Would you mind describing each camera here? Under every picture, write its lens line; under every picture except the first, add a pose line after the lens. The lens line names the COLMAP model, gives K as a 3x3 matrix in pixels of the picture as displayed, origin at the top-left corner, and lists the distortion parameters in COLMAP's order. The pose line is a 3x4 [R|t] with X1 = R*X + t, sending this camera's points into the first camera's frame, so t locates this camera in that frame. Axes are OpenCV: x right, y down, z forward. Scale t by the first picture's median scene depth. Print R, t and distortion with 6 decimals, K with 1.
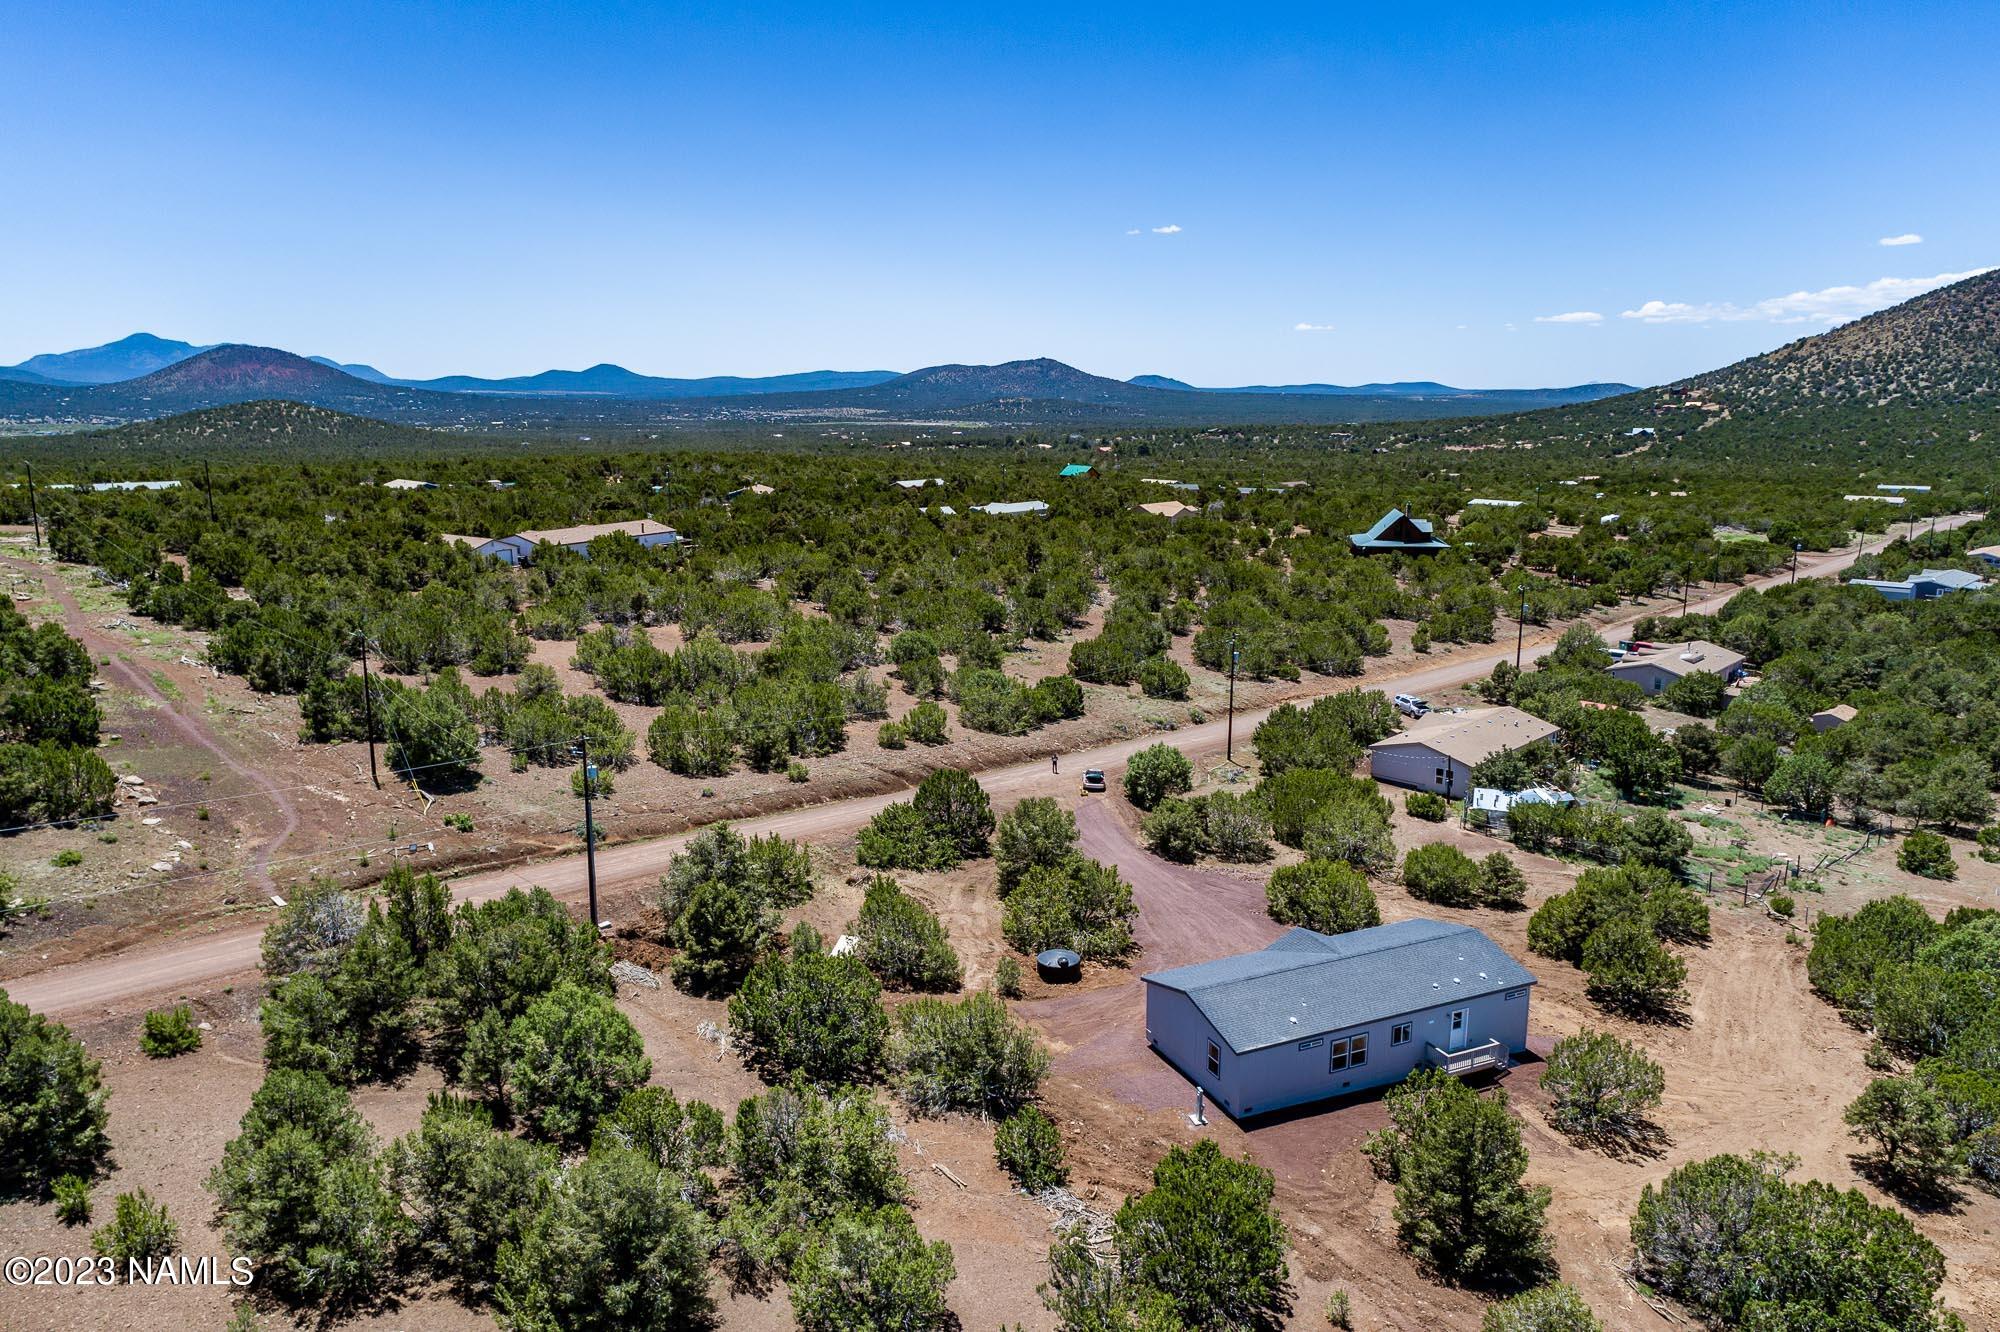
lens RADIAL K [[1352.2, 0, 1006.7], [0, 1352.2, 663.4], [0, 0, 1]] dist [-0.005081, 0.037281]
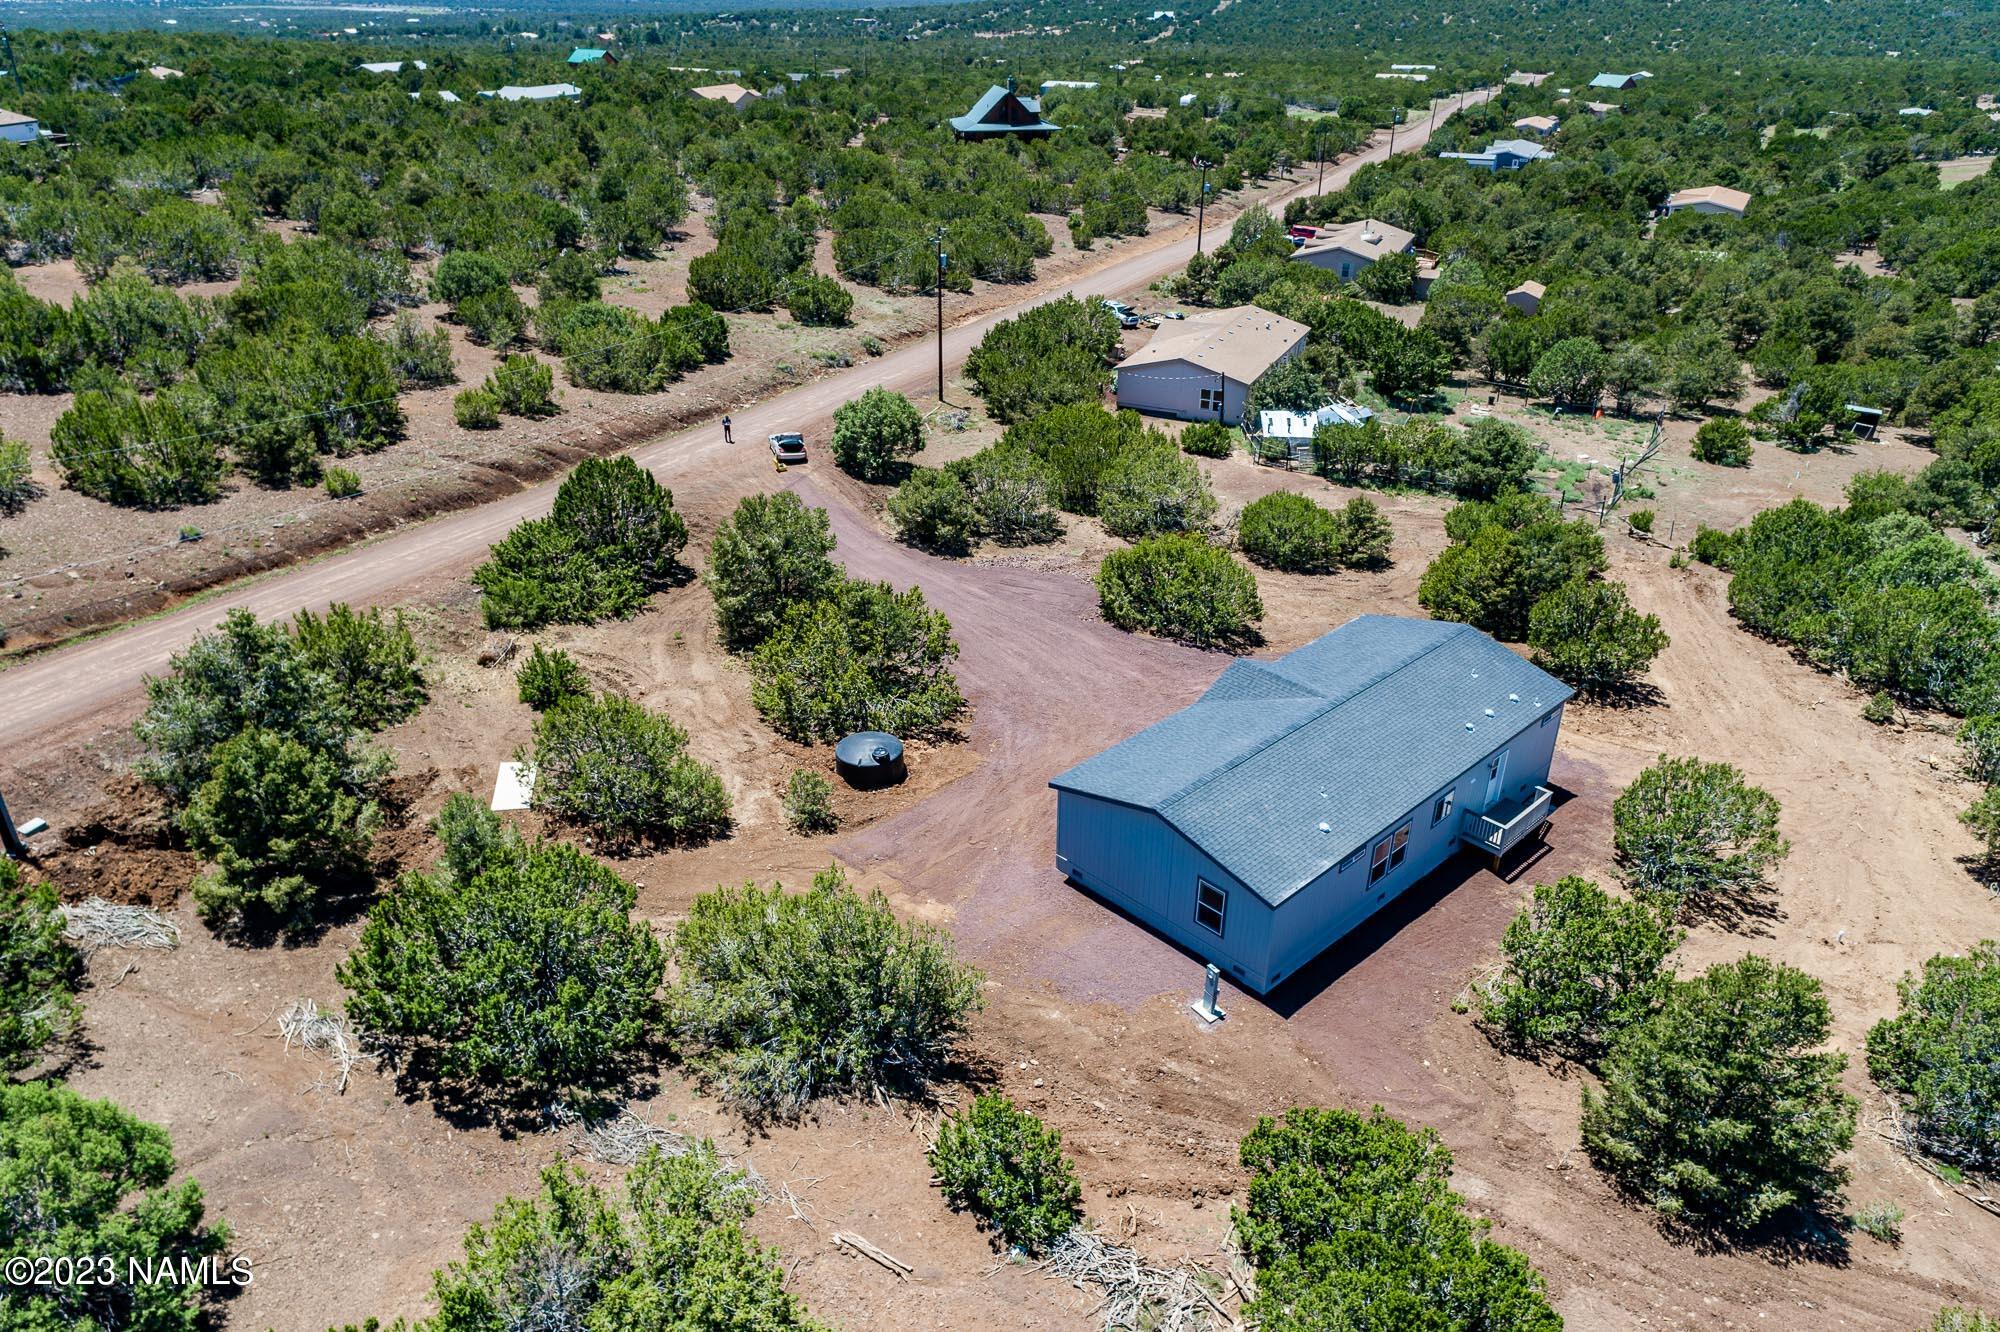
lens RADIAL K [[1352.2, 0, 1006.7], [0, 1352.2, 663.4], [0, 0, 1]] dist [-0.005081, 0.037281]
pose [[0.942110, -0.146925, 0.301398, -0.061382], [0.060563, 0.958664, 0.278020, 0.003119], [-0.329788, -0.243671, 0.912066, 0.280203]]
